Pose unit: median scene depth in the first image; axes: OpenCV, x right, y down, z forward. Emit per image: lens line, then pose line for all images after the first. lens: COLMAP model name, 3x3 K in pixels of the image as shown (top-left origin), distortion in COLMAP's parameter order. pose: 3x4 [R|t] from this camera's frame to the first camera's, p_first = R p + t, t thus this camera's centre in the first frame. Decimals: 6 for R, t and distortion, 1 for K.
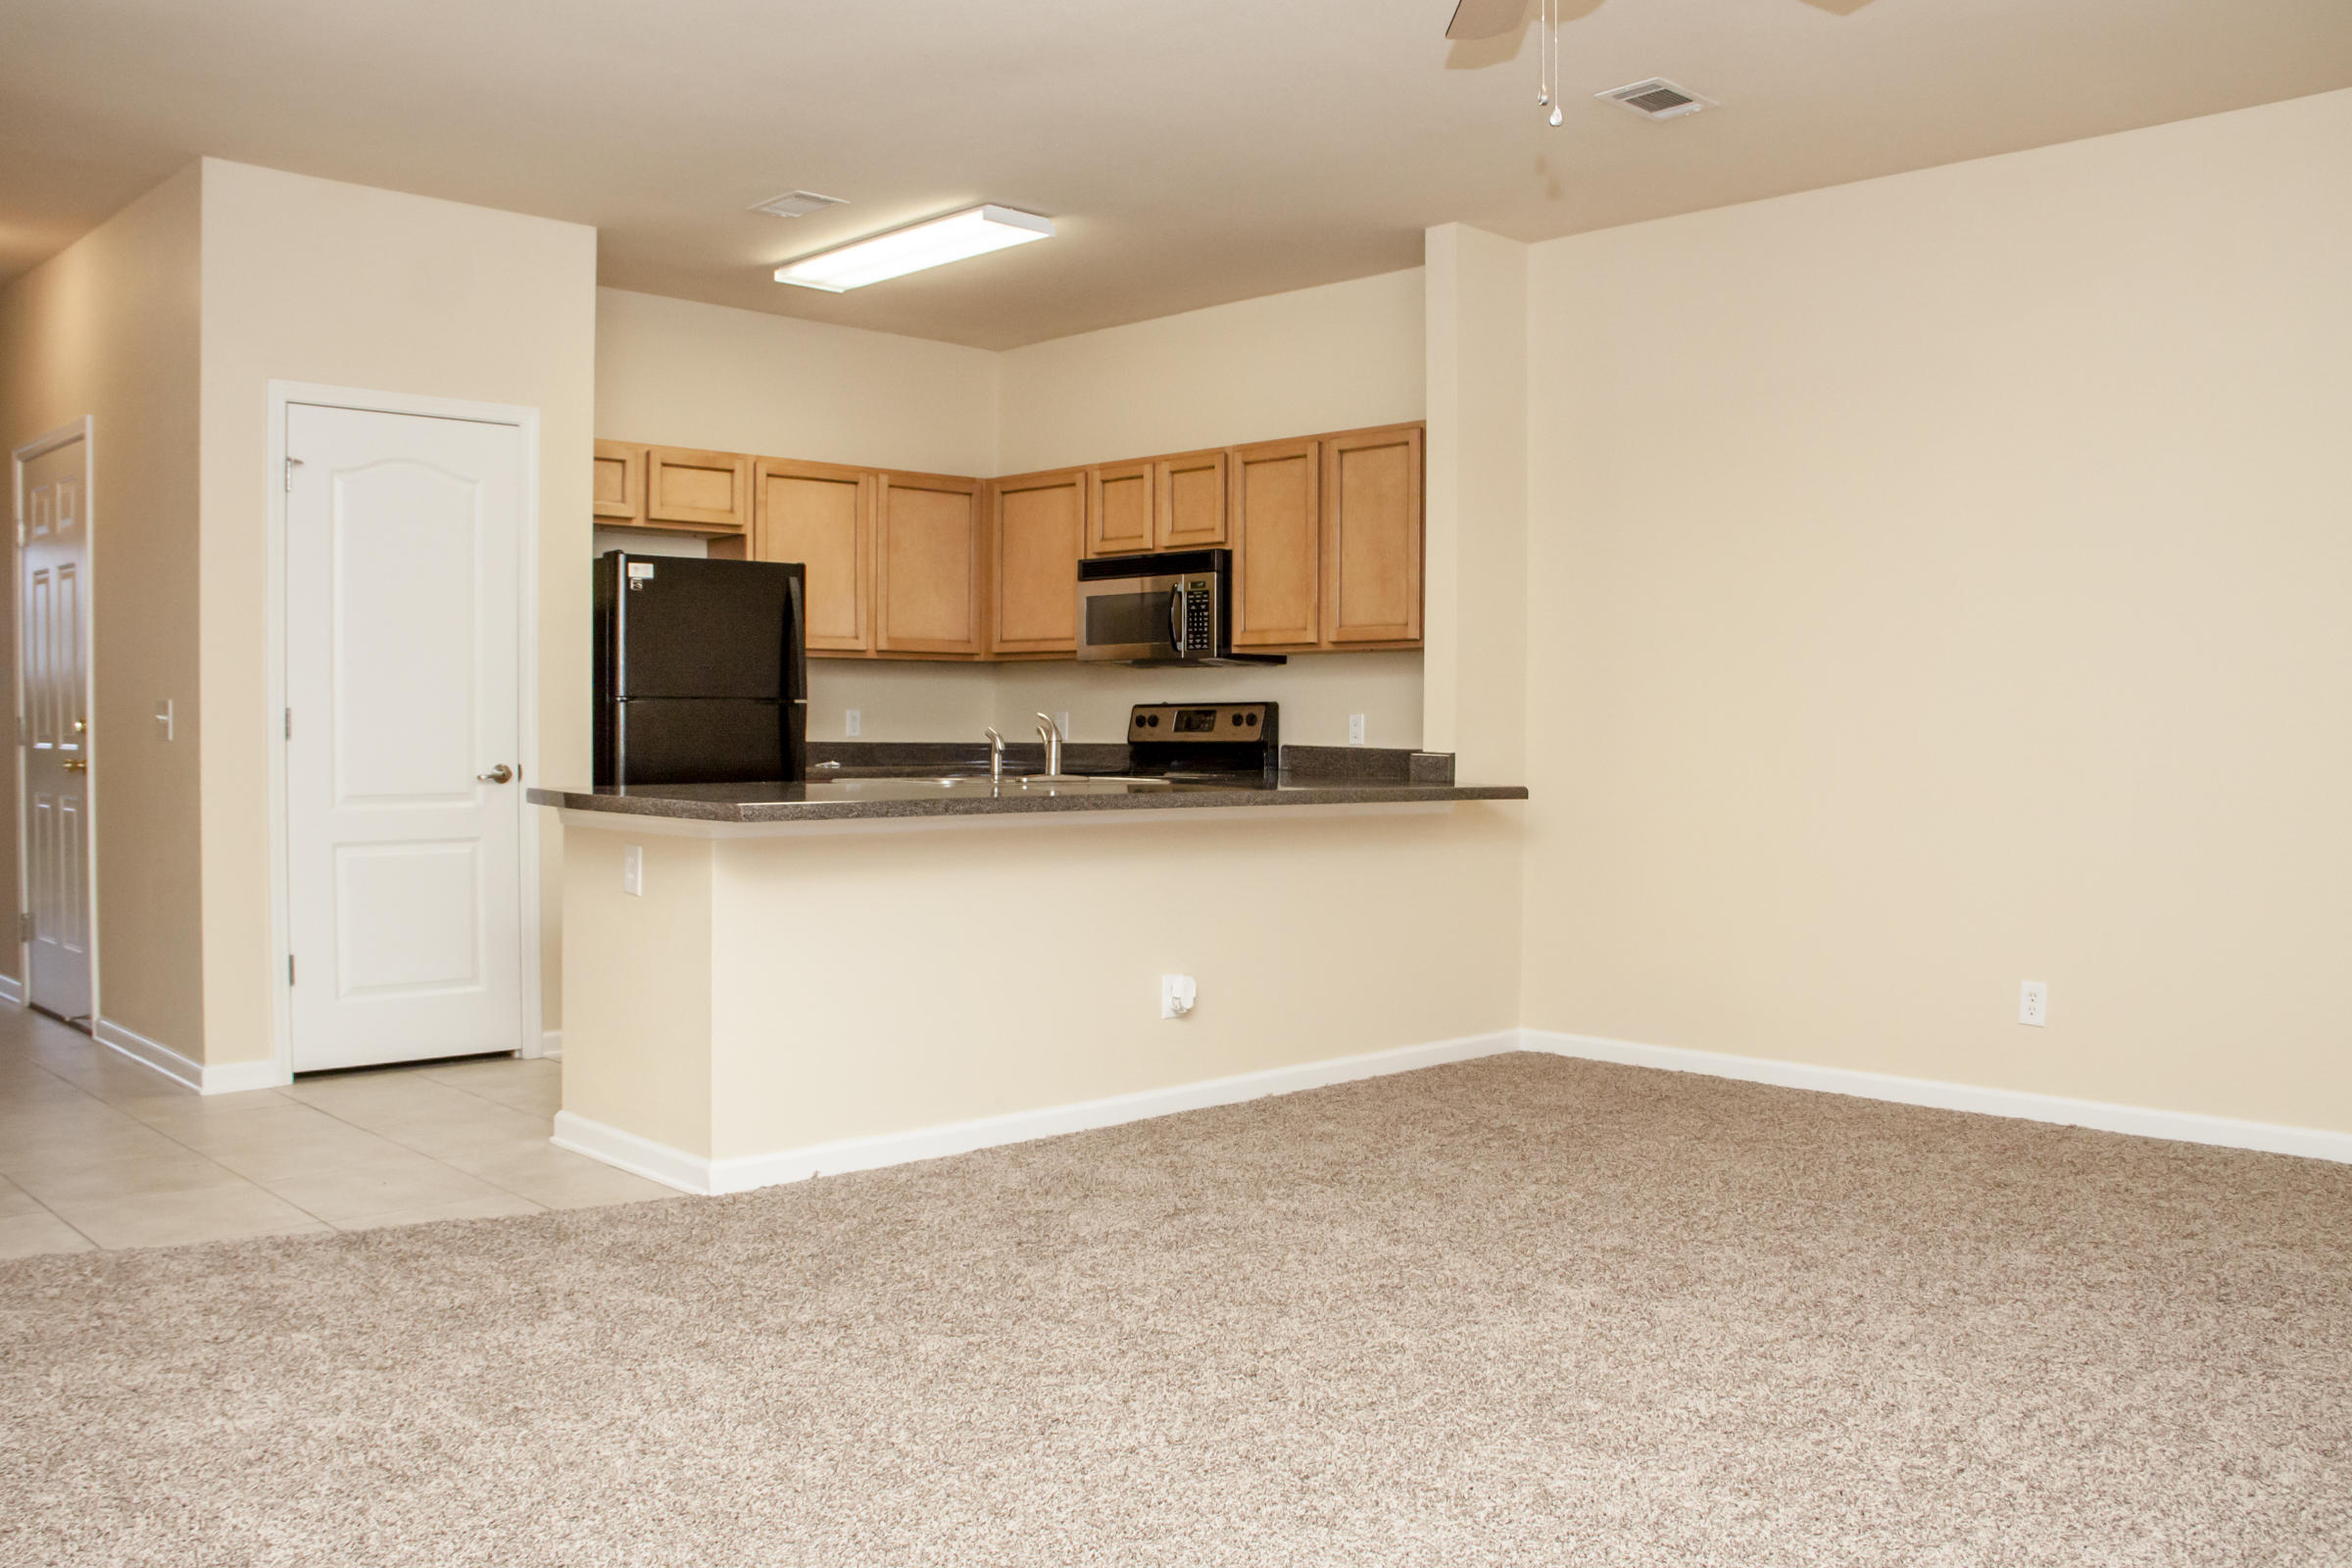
lens RADIAL K [[1992.1, 0, 1140.2], [0, 1992.1, 782.7], [0, 0, 1]] dist [-0.182764, 0.130322]
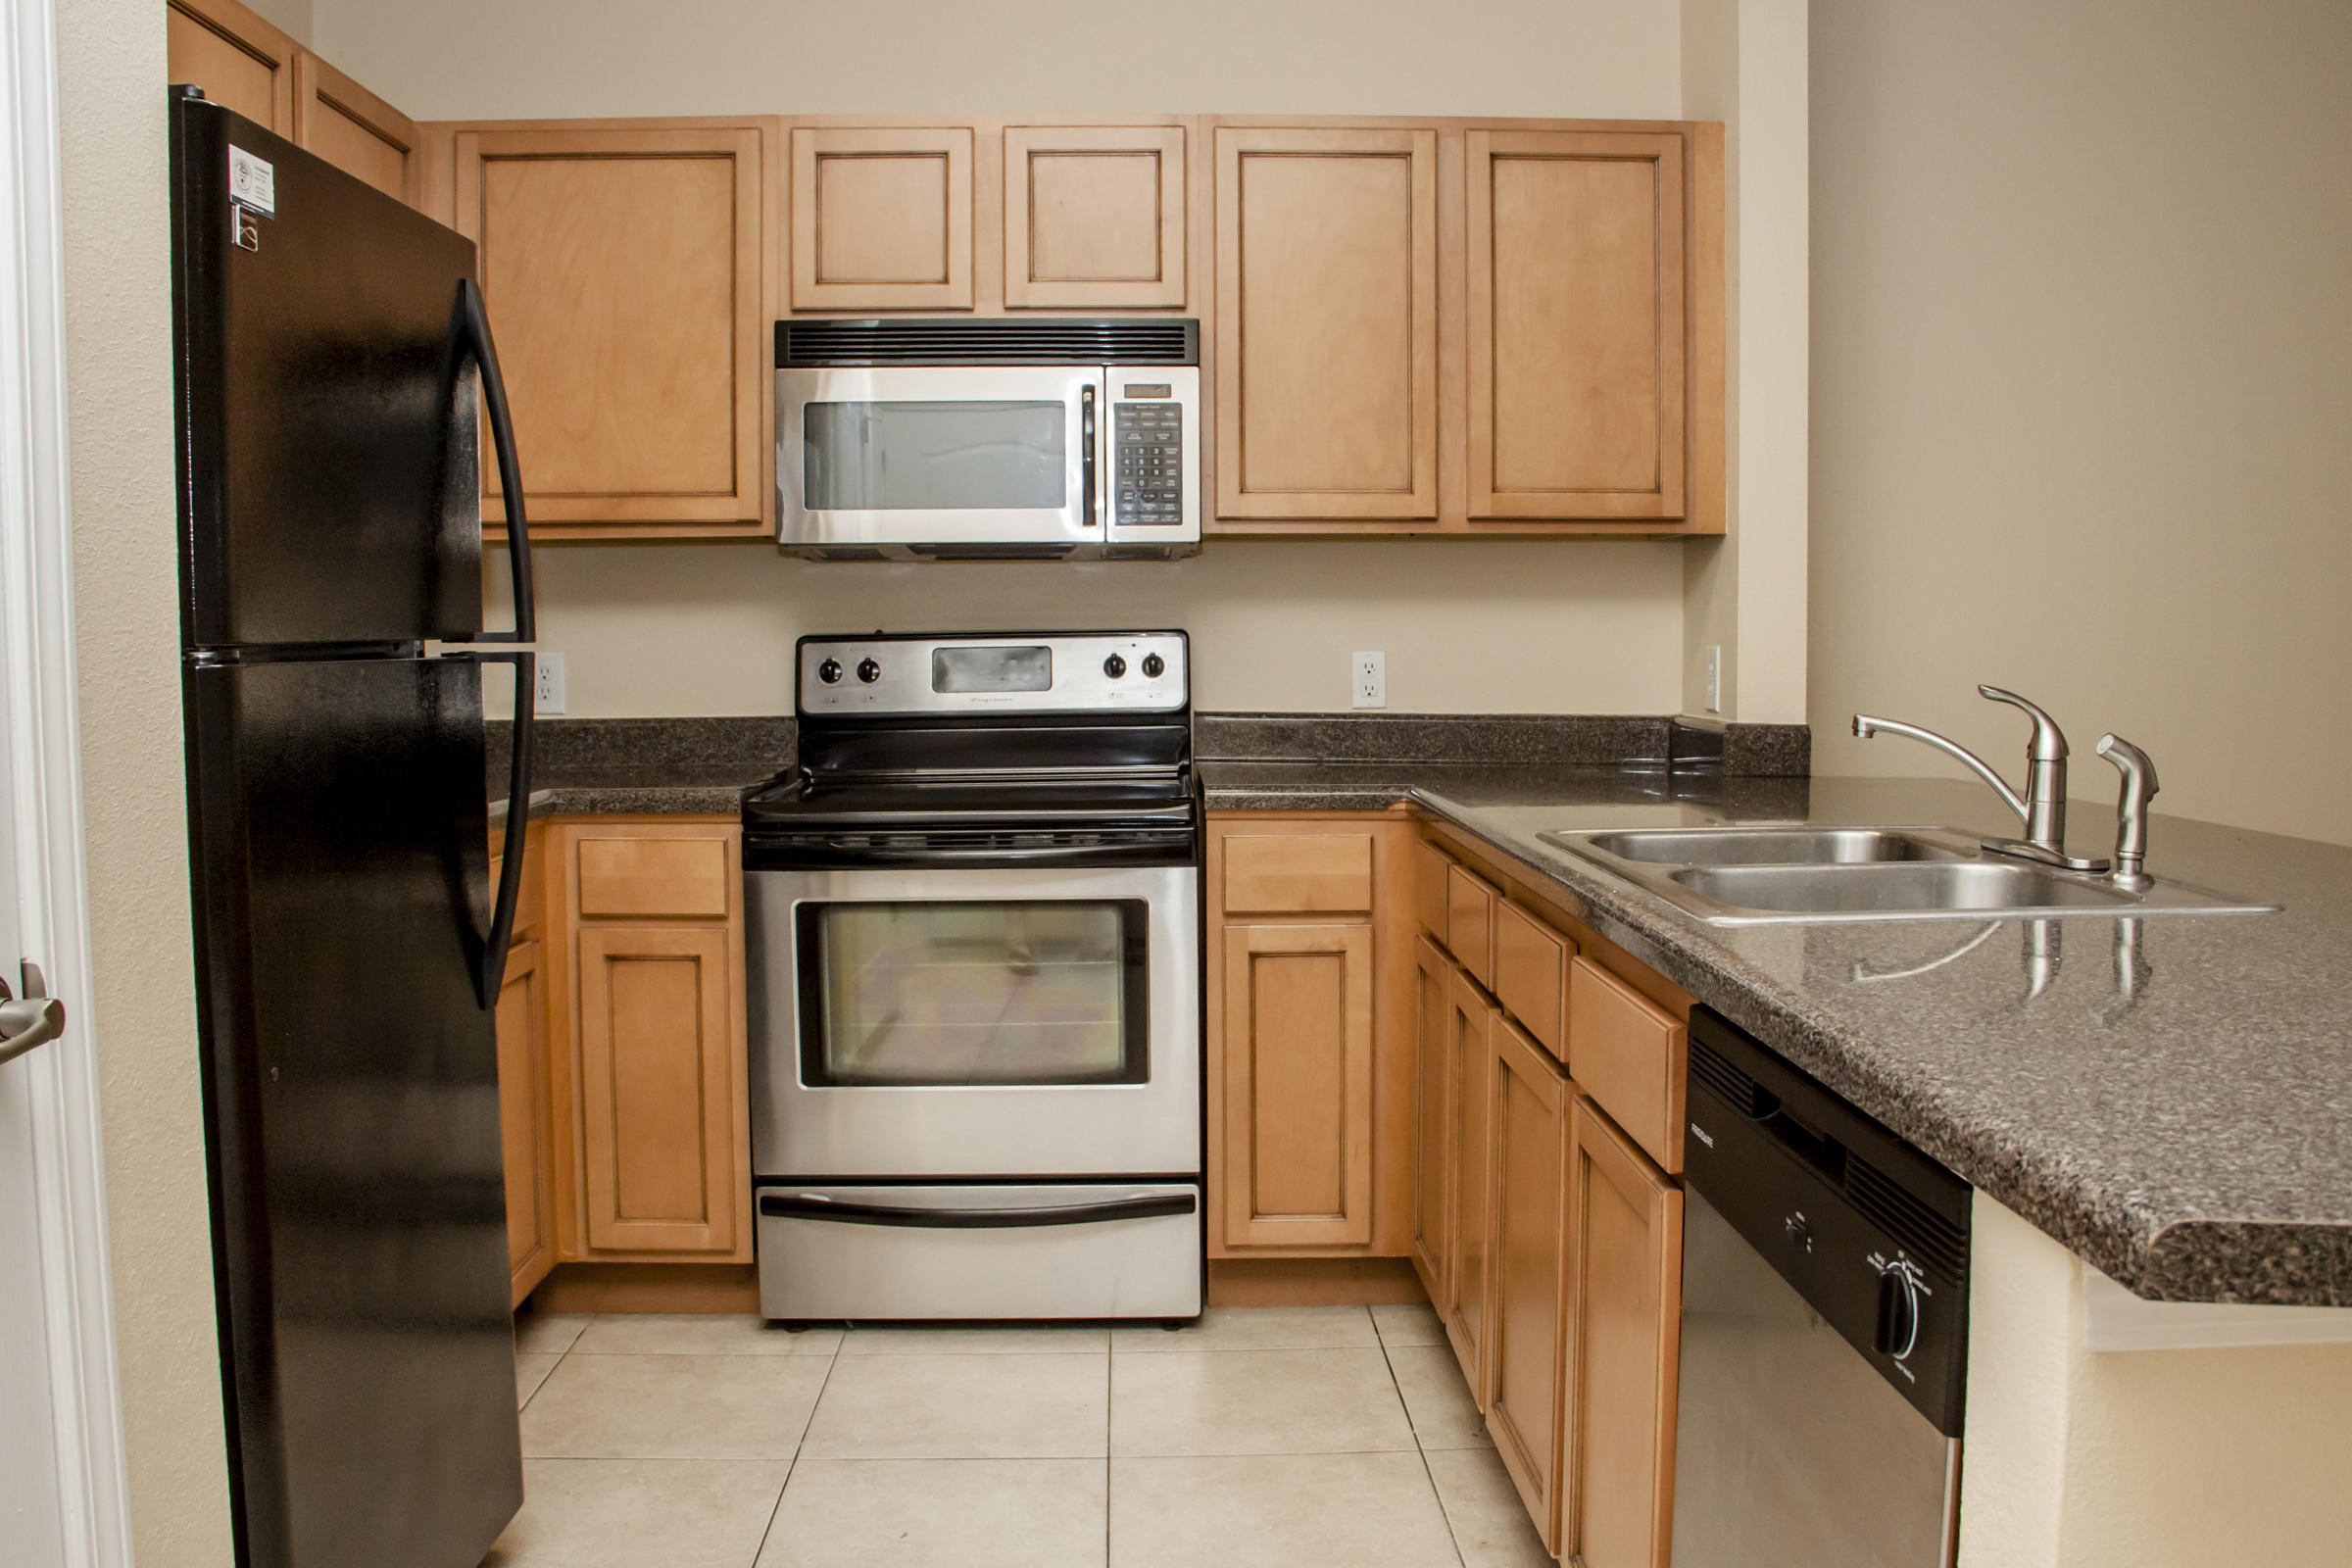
lens RADIAL K [[2102.5, 0, 1210.4], [0, 2102.5, 783.4], [0, 0, 1]] dist [-0.149684, 0.003840]
pose [[0.652429, -0.064593, 0.755092, -0.358263], [0.029748, 0.997776, 0.059650, -0.034630], [-0.757265, -0.016455, 0.652900, 0.666391]]
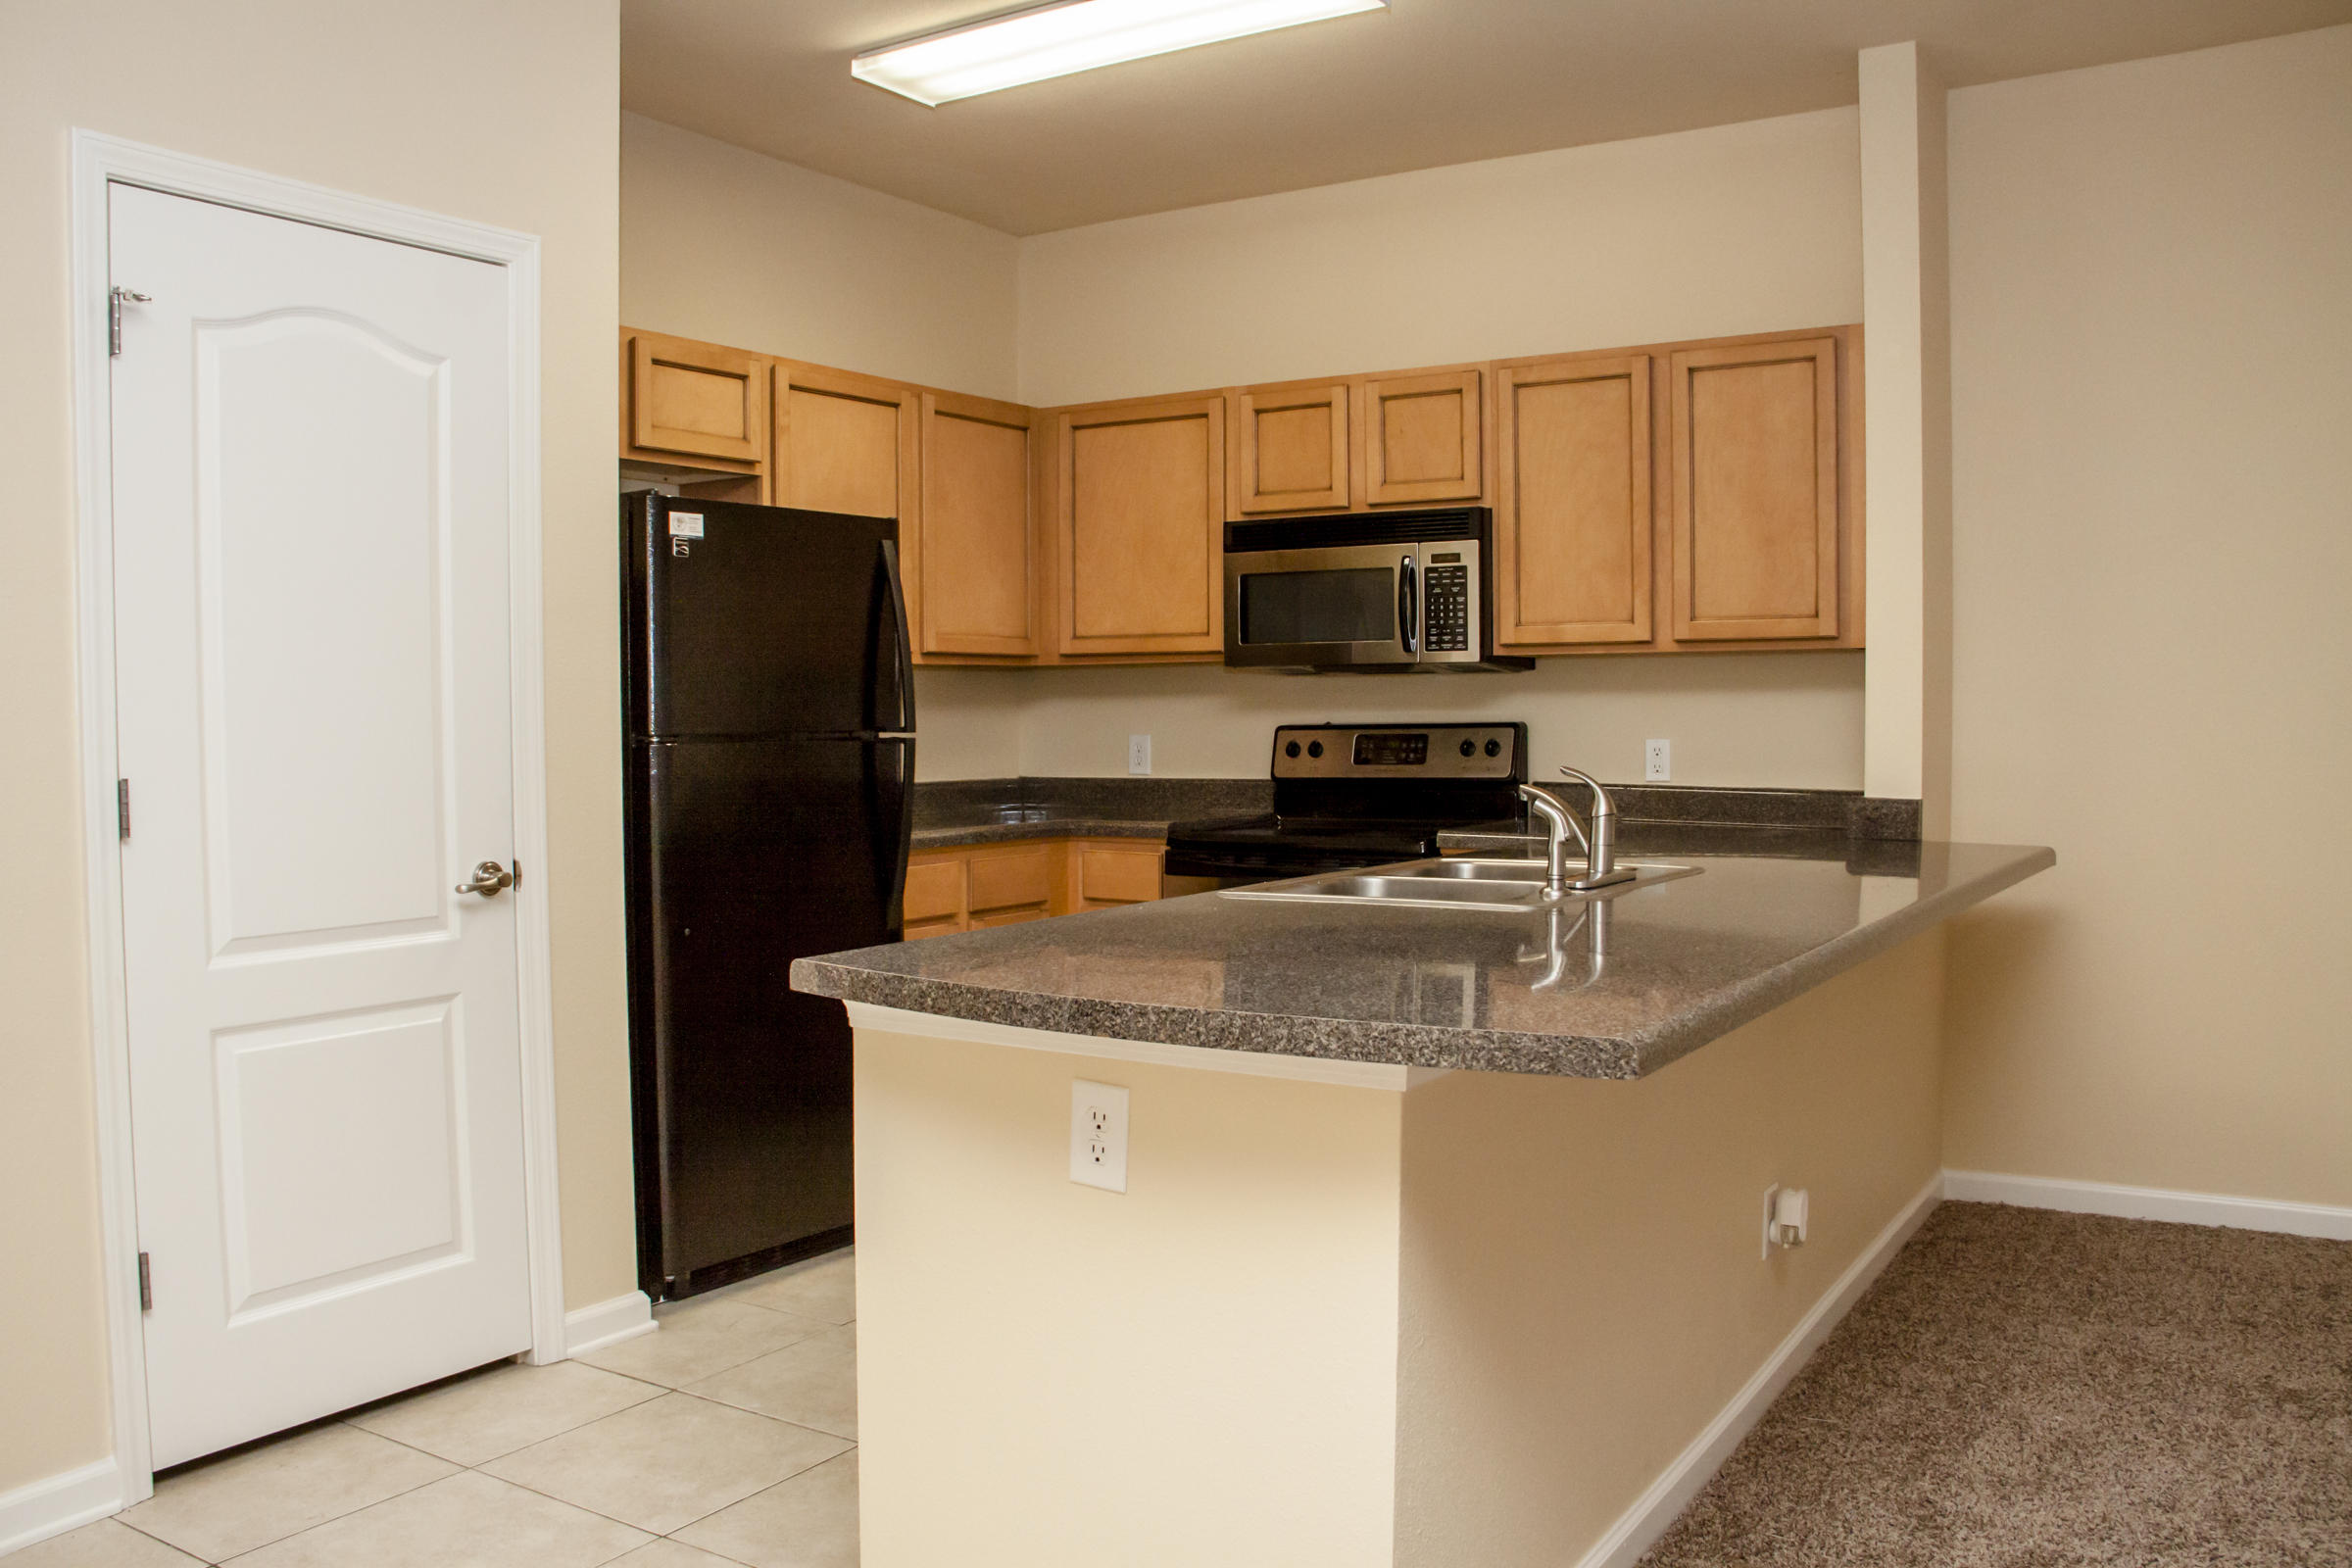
lens RADIAL K [[1943.4, 0, 1156.9], [0, 1943.4, 794.4], [0, 0, 1]] dist [-0.178275, 0.130945]
pose [[0.970021, -0.024012, 0.241830, -0.240528], [0.020688, 0.999653, 0.016277, -0.029960], [-0.242137, -0.010787, 0.970182, 0.370223]]
